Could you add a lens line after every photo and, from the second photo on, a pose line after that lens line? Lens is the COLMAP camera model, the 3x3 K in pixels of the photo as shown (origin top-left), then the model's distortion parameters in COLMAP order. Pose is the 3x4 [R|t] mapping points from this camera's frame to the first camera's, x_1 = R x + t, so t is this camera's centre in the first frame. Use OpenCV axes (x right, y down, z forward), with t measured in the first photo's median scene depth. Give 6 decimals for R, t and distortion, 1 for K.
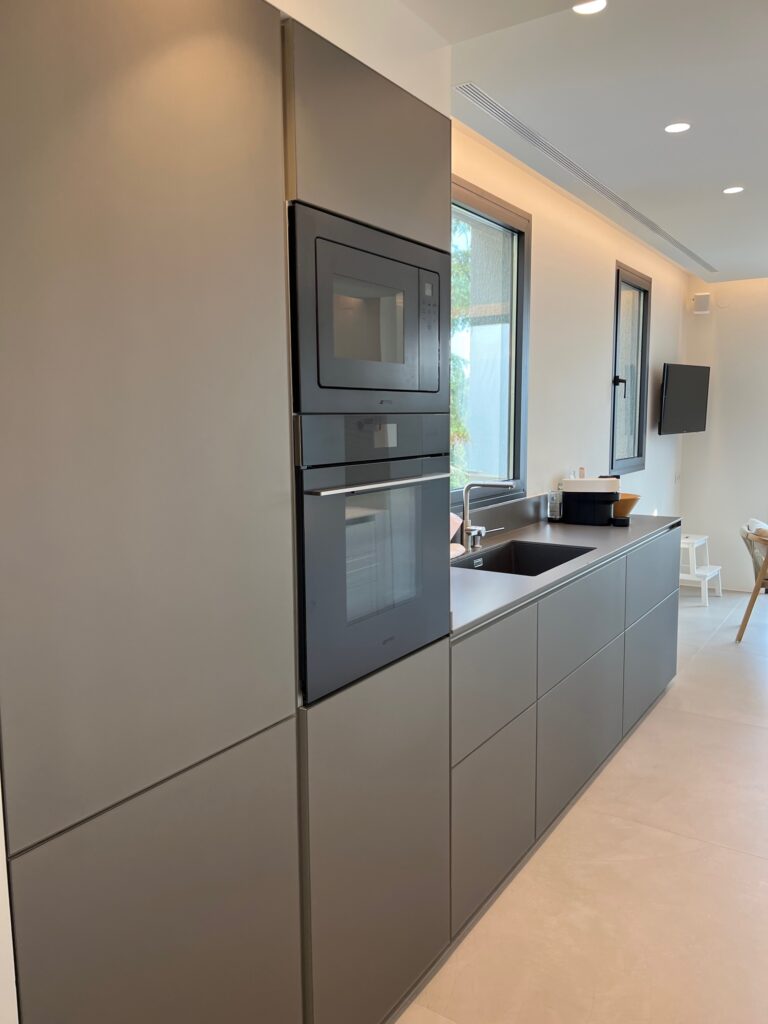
lens RADIAL K [[769.7, 0, 384.0], [0, 769.7, 512.0], [0, 0, 1]] dist [0.035876, 0.000560]
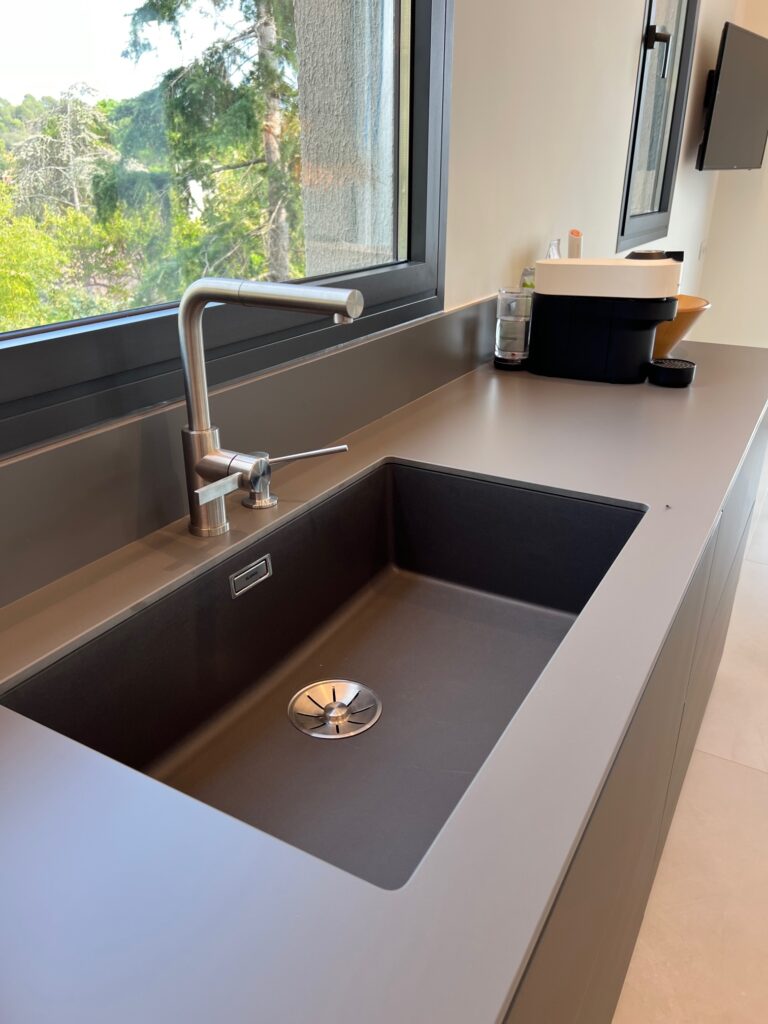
lens RADIAL K [[769.7, 0, 384.0], [0, 769.7, 512.0], [0, 0, 1]] dist [0.035876, 0.000560]
pose [[0.997147, -0.015818, 0.073809, 0.119316], [-0.005774, 0.958951, 0.283513, -0.030463], [-0.075264, -0.283130, 0.956124, 0.575976]]
